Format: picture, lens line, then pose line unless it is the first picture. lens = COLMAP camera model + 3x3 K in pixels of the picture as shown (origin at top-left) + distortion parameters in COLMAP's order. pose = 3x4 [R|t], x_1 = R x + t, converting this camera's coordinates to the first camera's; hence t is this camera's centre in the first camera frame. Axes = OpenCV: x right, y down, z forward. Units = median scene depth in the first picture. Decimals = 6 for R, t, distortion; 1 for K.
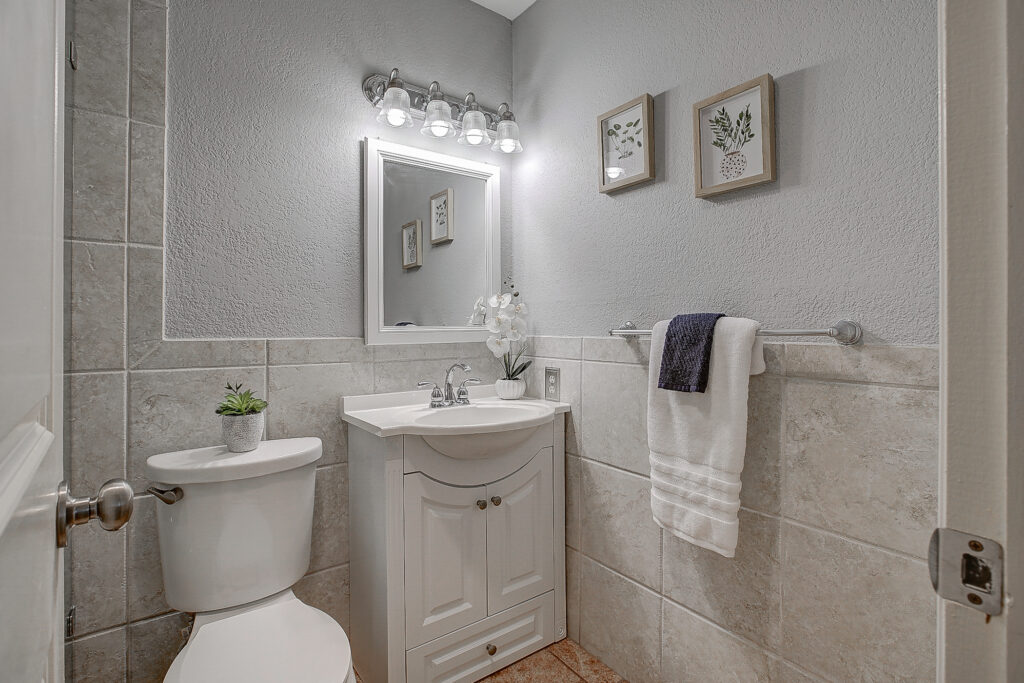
lens RADIAL K [[472.5, 0, 515.9], [0, 472.5, 340.3], [0, 0, 1]] dist [-0.027174, 0.000562]
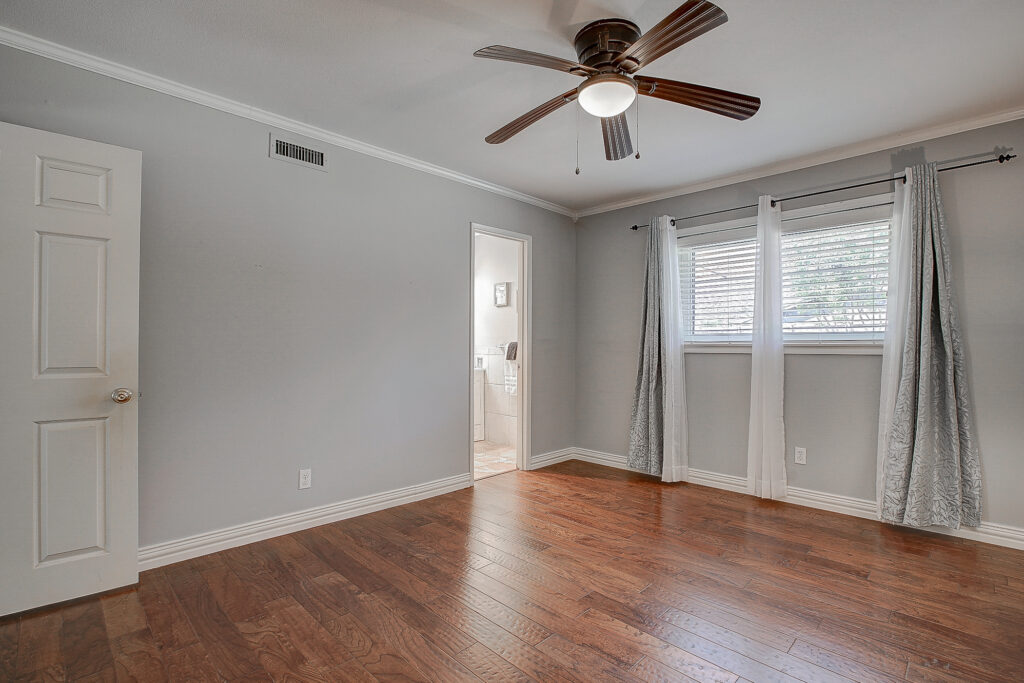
lens RADIAL K [[472.5, 0, 515.9], [0, 472.5, 340.3], [0, 0, 1]] dist [-0.027174, 0.000562]
pose [[0.985457, 0.001152, 0.169923, -0.267649], [0.004563, 0.999437, -0.033239, 0.054241], [-0.169866, 0.033531, 0.984897, -2.596257]]
